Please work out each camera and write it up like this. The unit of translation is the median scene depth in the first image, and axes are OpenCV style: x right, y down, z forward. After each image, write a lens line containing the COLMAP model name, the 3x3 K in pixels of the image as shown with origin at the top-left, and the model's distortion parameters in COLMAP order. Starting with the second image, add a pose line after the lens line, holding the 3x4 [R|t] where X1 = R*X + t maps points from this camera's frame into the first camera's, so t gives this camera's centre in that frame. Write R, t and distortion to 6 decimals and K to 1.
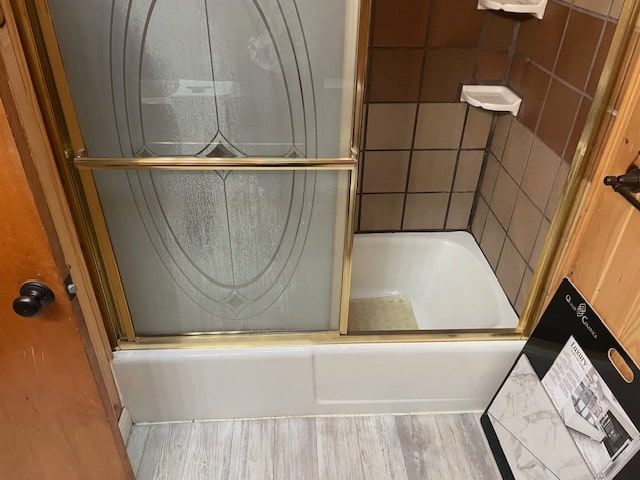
lens RADIAL K [[488.5, 0, 320.0], [0, 488.5, 240.0], [0, 0, 1]] dist [0.083627, -0.108018]
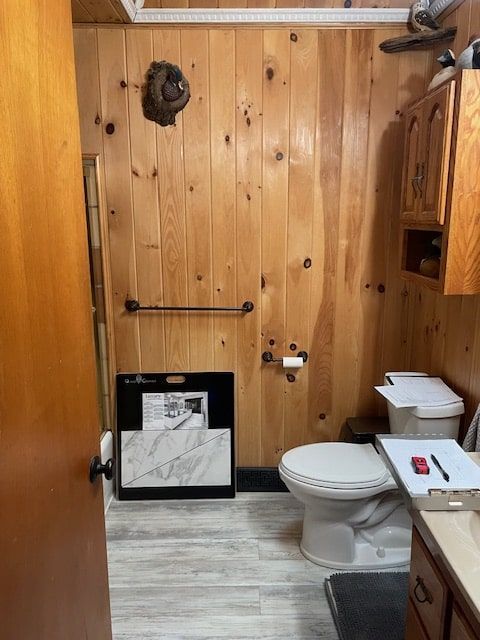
lens RADIAL K [[488.5, 0, 235.0], [0, 488.5, 319.3], [0, 0, 1]] dist [0.083627, -0.108018]
pose [[0.054380, -0.226952, 0.972387, -0.947246], [0.559056, 0.813805, 0.158675, -0.105909], [-0.827345, 0.534990, 0.171133, 0.187328]]
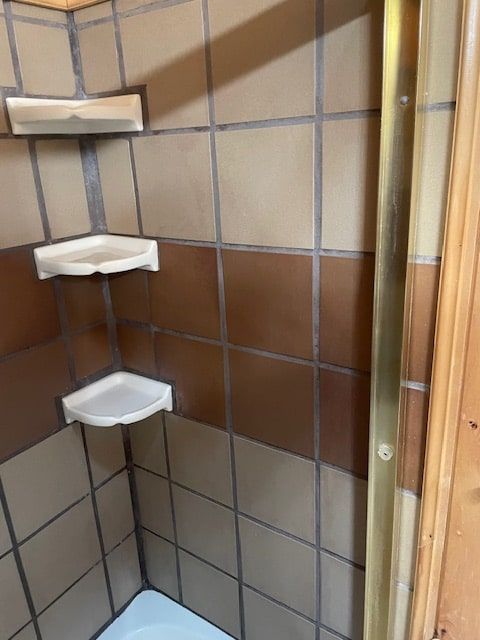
lens RADIAL K [[493.7, 0, 240.0], [0, 493.7, 320.0], [0, 0, 1]] dist [0.079678, -0.113932]
pose [[0.615044, -0.309254, 0.725315, 0.033246], [0.488640, 0.871435, -0.042796, -0.281023], [-0.618830, 0.380740, 0.687085, 0.475374]]
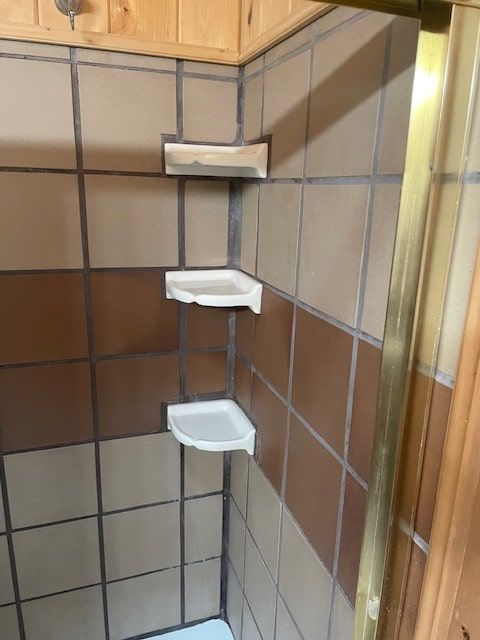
lens RADIAL K [[488.5, 0, 235.0], [0, 488.5, 319.3], [0, 0, 1]] dist [0.083627, -0.108018]
pose [[0.966367, -0.063483, 0.249209, 0.235255], [0.137330, 0.946703, -0.291367, -0.235217], [-0.217430, 0.315791, 0.923580, 0.392978]]
